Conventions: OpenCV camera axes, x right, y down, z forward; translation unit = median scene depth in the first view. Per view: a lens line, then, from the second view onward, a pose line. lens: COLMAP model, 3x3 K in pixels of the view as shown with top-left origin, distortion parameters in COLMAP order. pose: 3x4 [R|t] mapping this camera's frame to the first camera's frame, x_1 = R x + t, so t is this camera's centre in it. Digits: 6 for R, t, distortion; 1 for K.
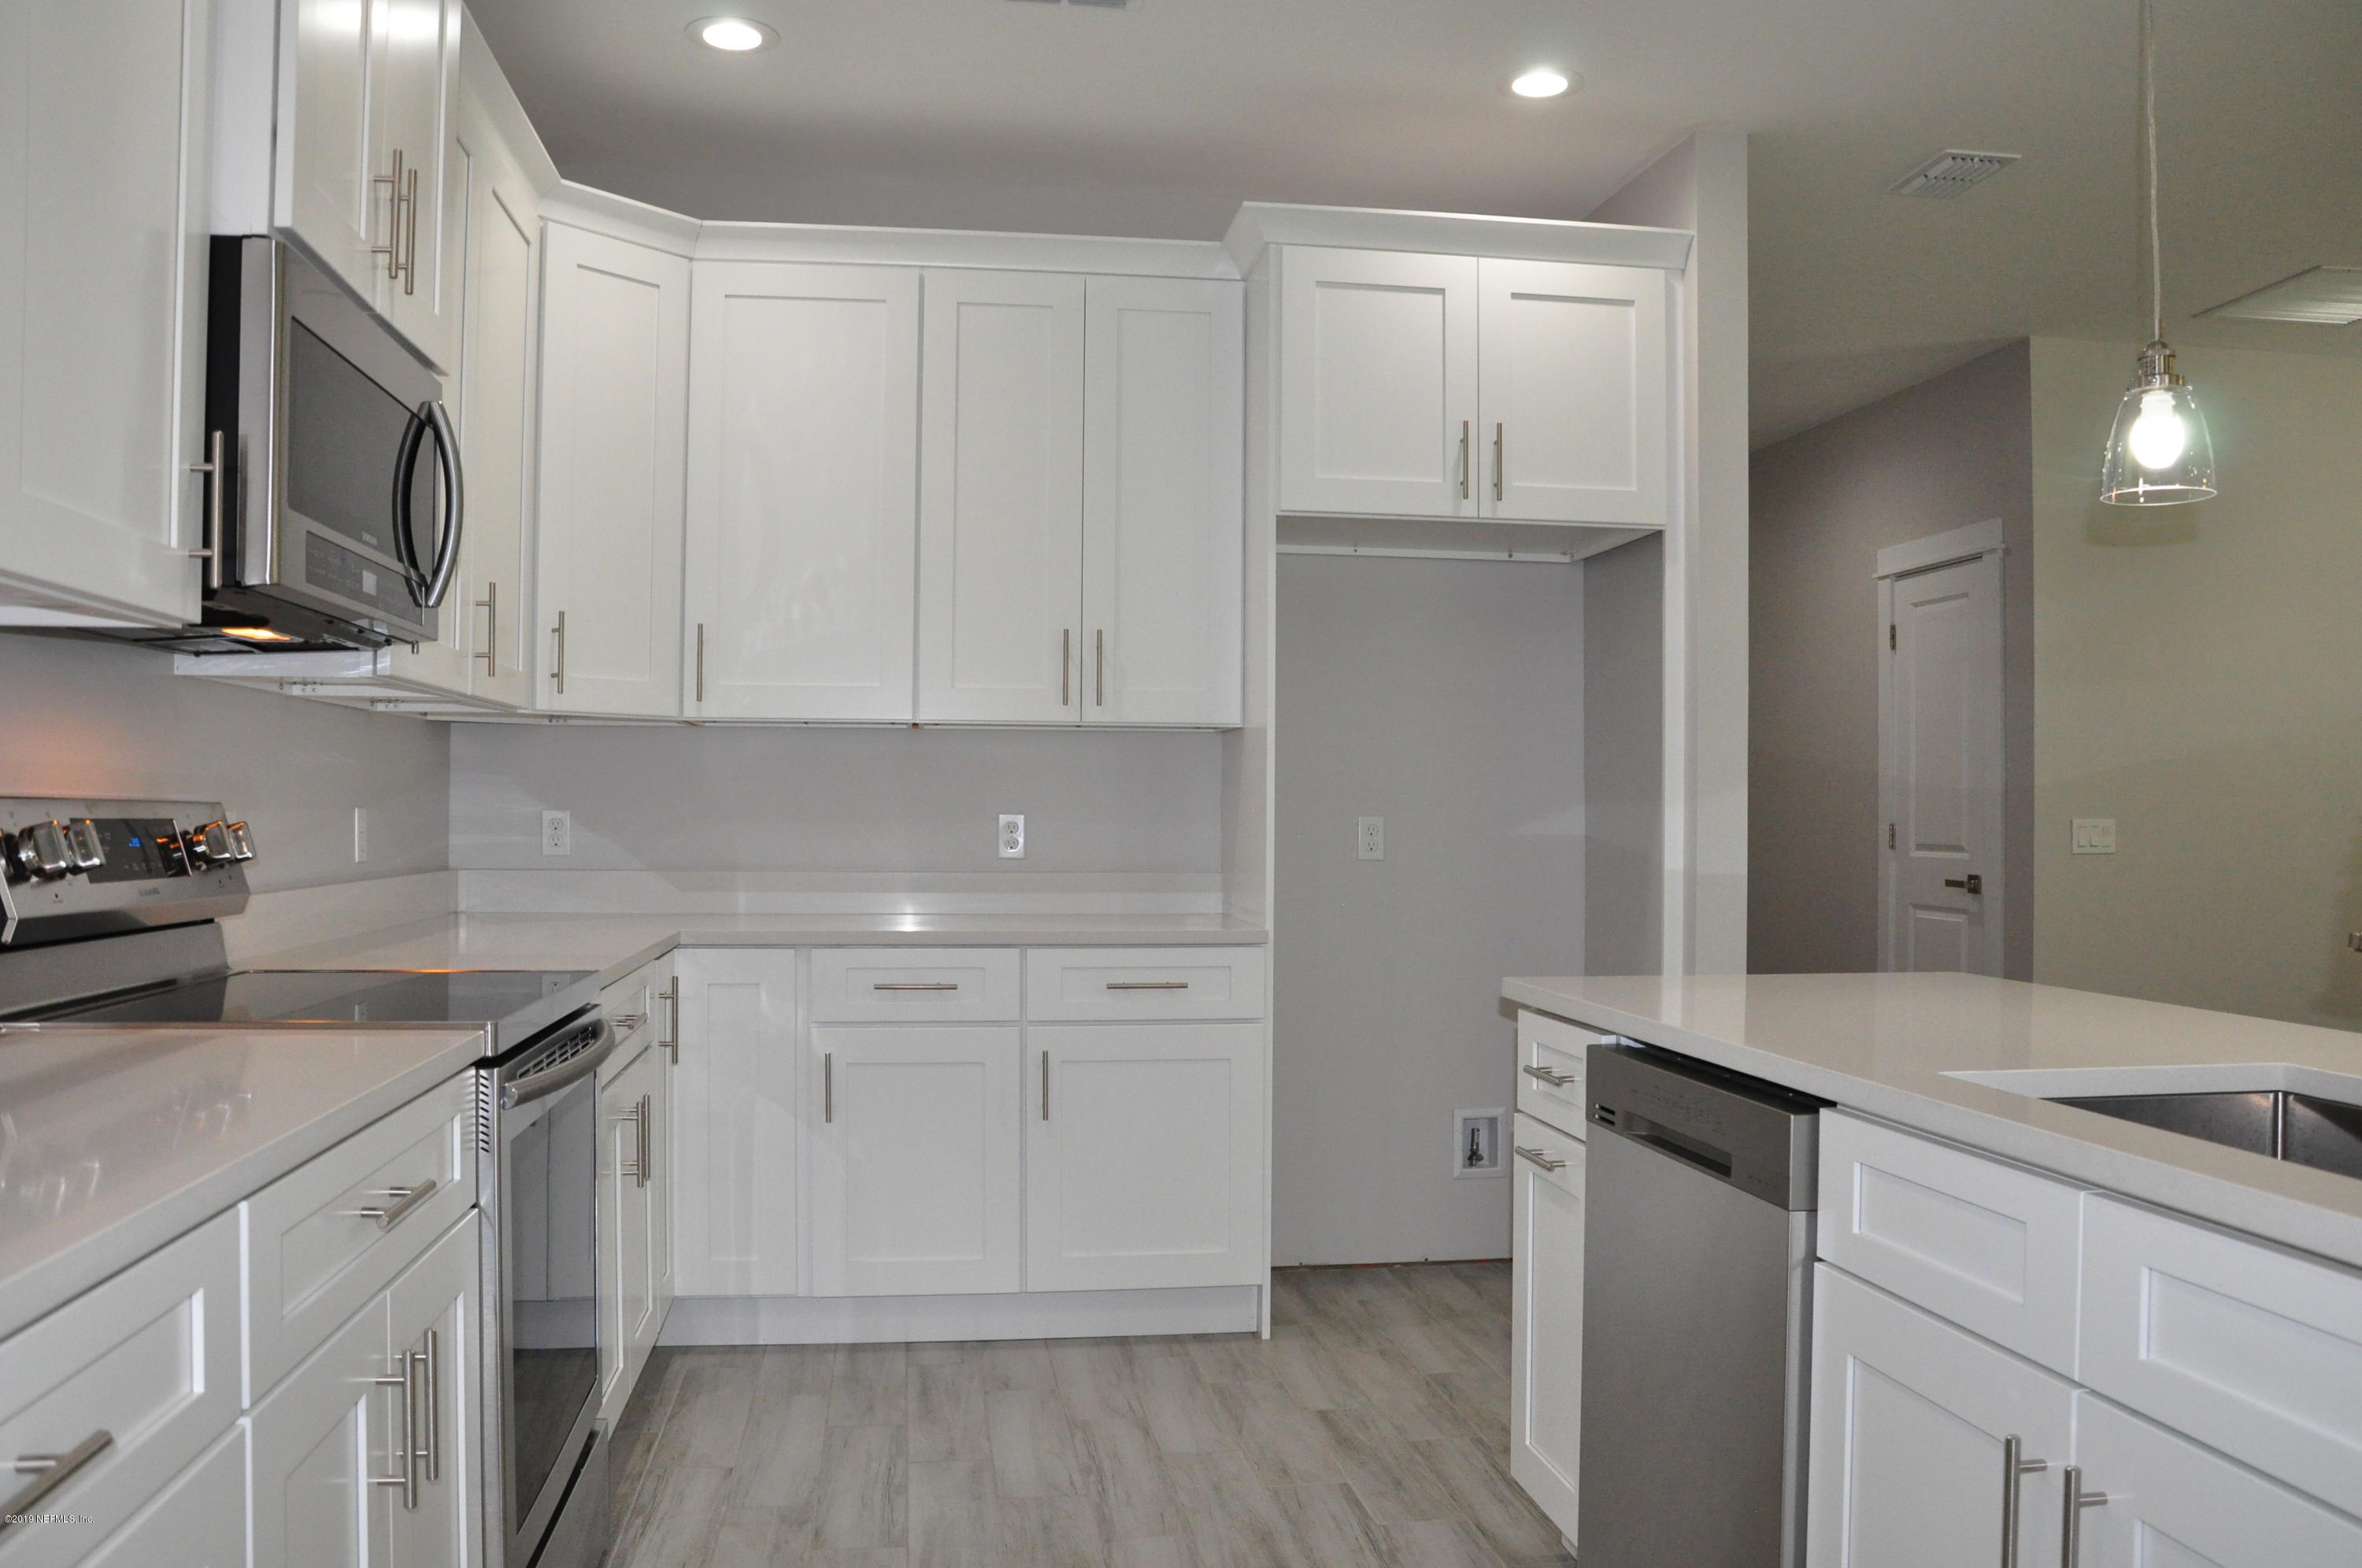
lens RADIAL K [[1853.4, 0, 1176.5], [0, 1853.4, 809.6], [0, 0, 1]] dist [-0.160425, 0.124771]
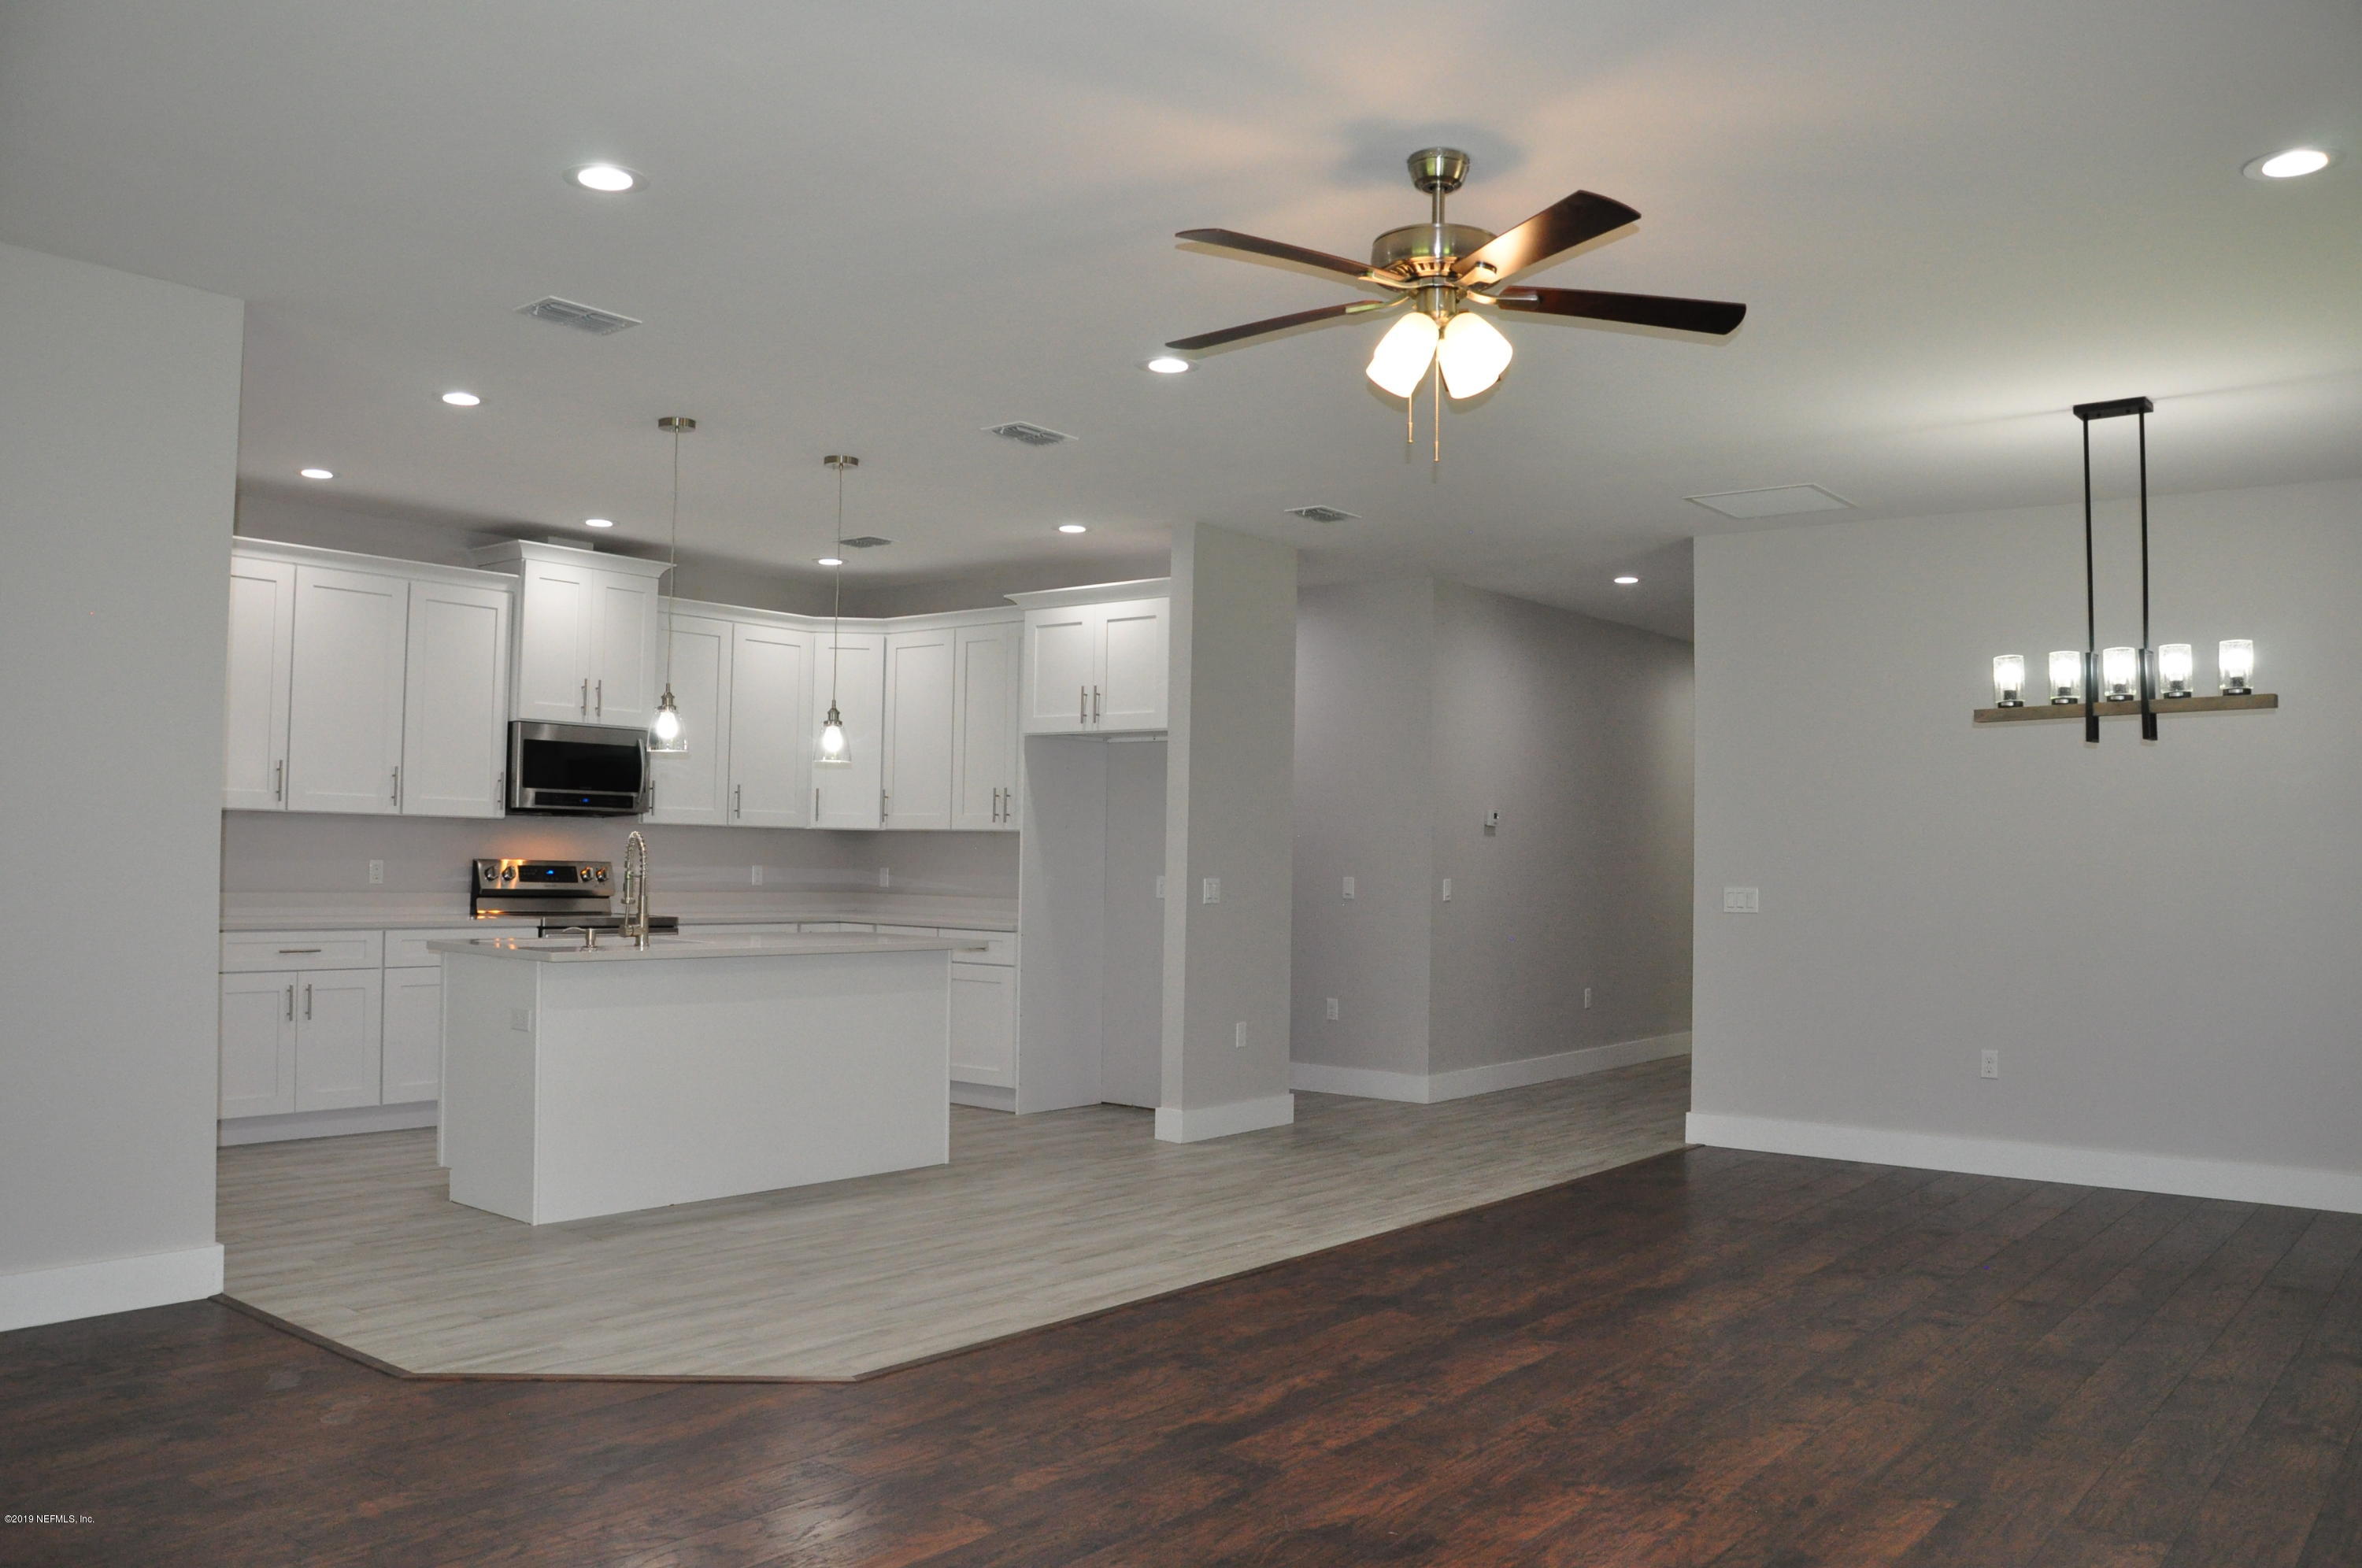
lens RADIAL K [[1853.4, 0, 1176.5], [0, 1853.4, 809.6], [0, 0, 1]] dist [-0.160425, 0.124771]
pose [[0.681475, -0.012991, -0.731726, 1.783834], [-0.013114, 0.999465, -0.029959, -0.008907], [0.731724, 0.030012, 0.680940, -0.357522]]
